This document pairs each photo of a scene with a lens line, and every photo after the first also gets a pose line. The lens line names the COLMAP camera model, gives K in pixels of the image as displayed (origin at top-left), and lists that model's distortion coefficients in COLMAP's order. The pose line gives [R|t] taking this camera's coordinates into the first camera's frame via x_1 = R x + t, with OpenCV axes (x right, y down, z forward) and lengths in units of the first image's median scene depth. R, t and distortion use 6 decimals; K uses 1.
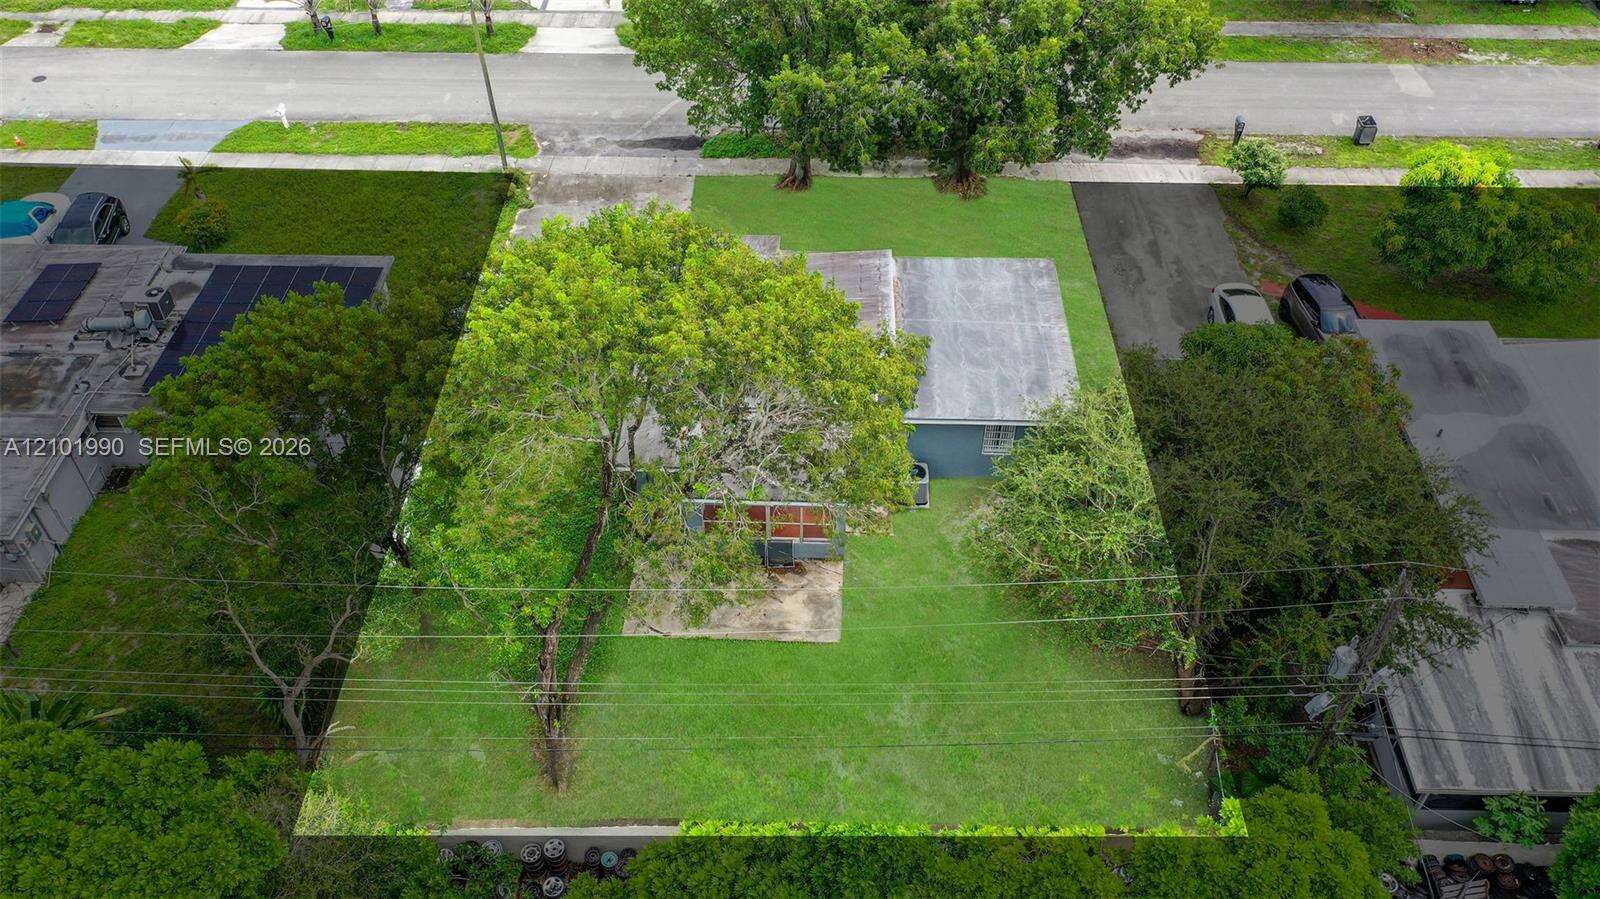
lens RADIAL K [[1257.5, 0, 800.0], [0, 1257.5, 449.5], [0, 0, 1]] dist [-0.008287, -0.004419]
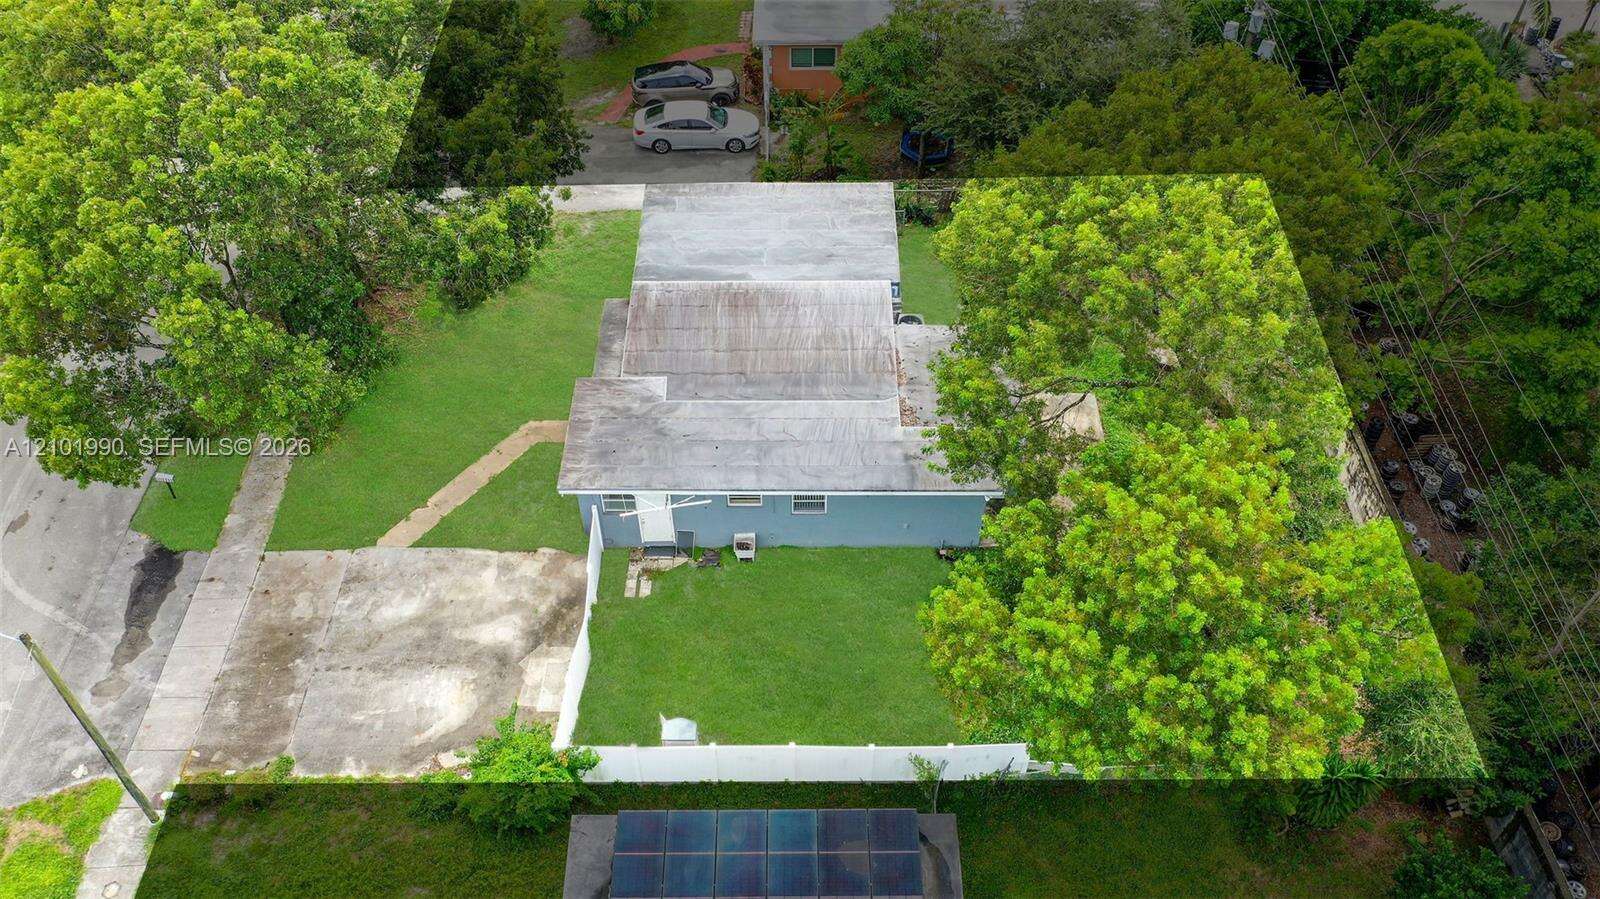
lens RADIAL K [[1257.5, 0, 800.0], [0, 1257.5, 449.5], [0, 0, 1]] dist [-0.008287, -0.004419]
pose [[-0.030249, -0.731802, 0.680845, -0.505055], [0.696509, 0.473120, 0.539474, -0.402112], [-0.716910, 0.490534, 0.495396, 0.429405]]
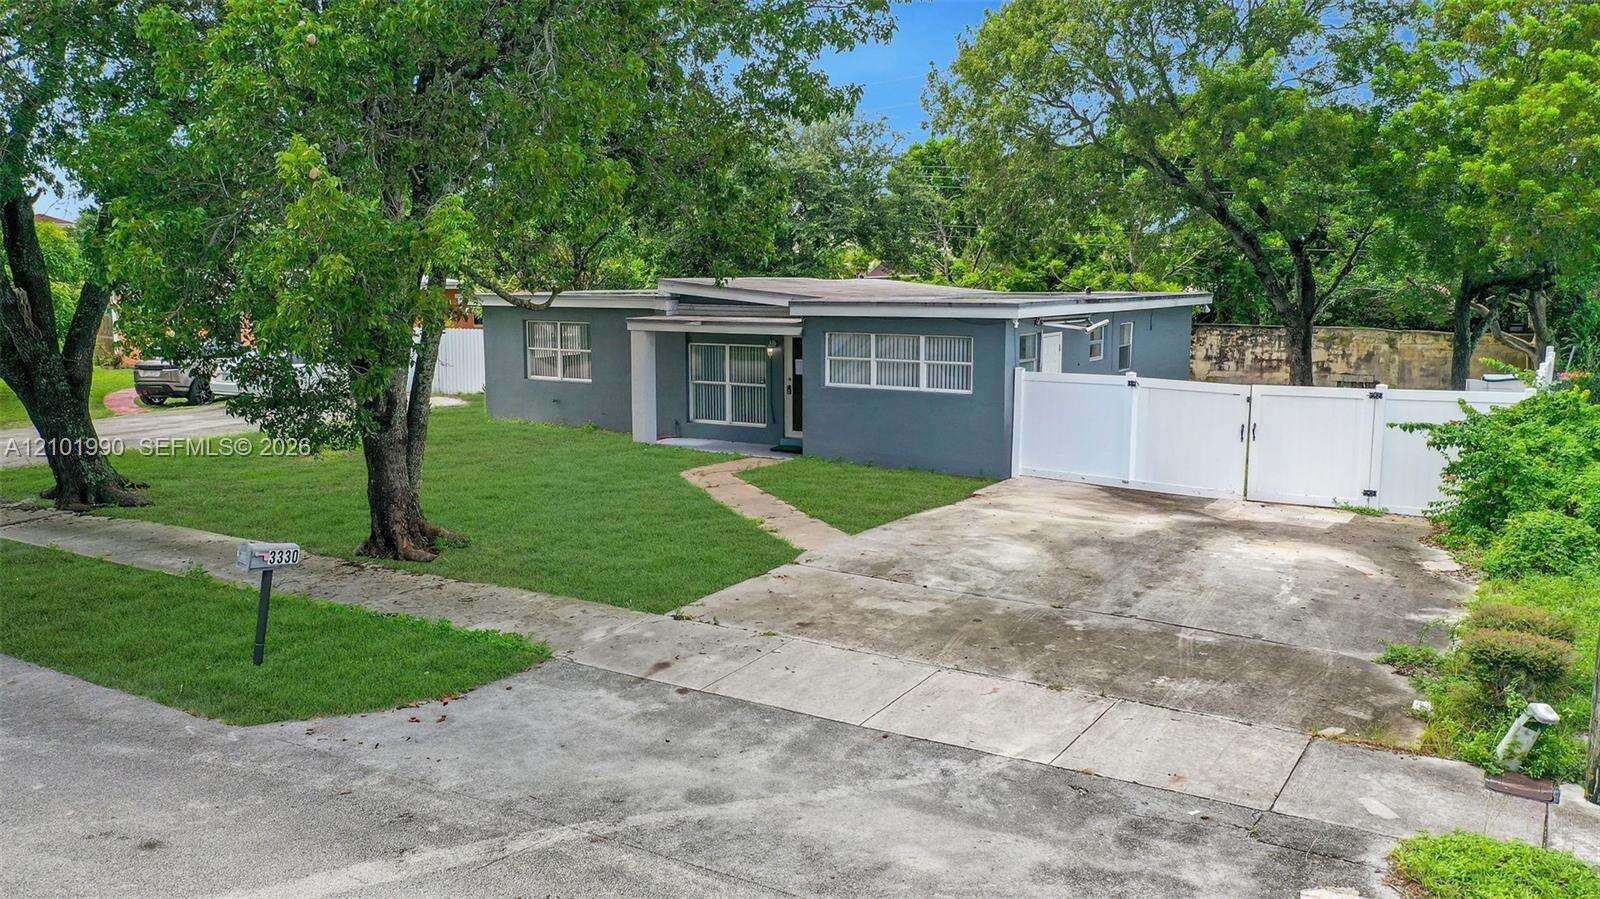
lens RADIAL K [[1257.5, 0, 800.0], [0, 1257.5, 449.5], [0, 0, 1]] dist [-0.008287, -0.004419]
pose [[-0.862330, -0.070476, 0.501417, -0.223866], [0.355344, 0.621227, 0.698432, -0.393181], [-0.360717, 0.780455, -0.510659, 1.077829]]
